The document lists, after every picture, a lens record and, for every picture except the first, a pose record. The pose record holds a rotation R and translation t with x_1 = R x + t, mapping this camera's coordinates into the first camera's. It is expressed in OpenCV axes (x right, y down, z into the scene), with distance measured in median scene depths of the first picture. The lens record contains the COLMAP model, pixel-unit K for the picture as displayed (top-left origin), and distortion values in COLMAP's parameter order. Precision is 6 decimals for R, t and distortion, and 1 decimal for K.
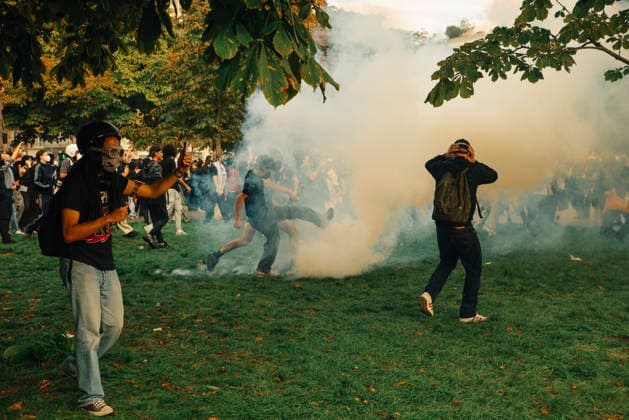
lens RADIAL K [[1102.5, 0, 314.5], [0, 1102.5, 210.0], [0, 0, 1]] dist [0.297274, -0.112158]
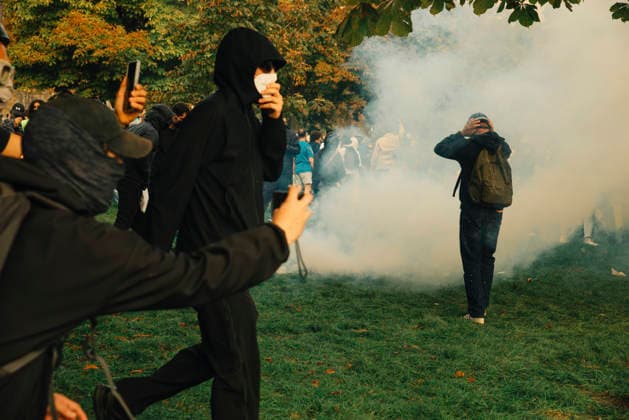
lens RADIAL K [[1102.5, 0, 314.5], [0, 1102.5, 210.0], [0, 0, 1]] dist [0.297274, -0.112158]
pose [[0.993526, 0.058078, -0.097636, 0.051896], [-0.056785, 0.998259, 0.015972, -0.000700], [0.098394, -0.010324, 0.995094, 0.104574]]
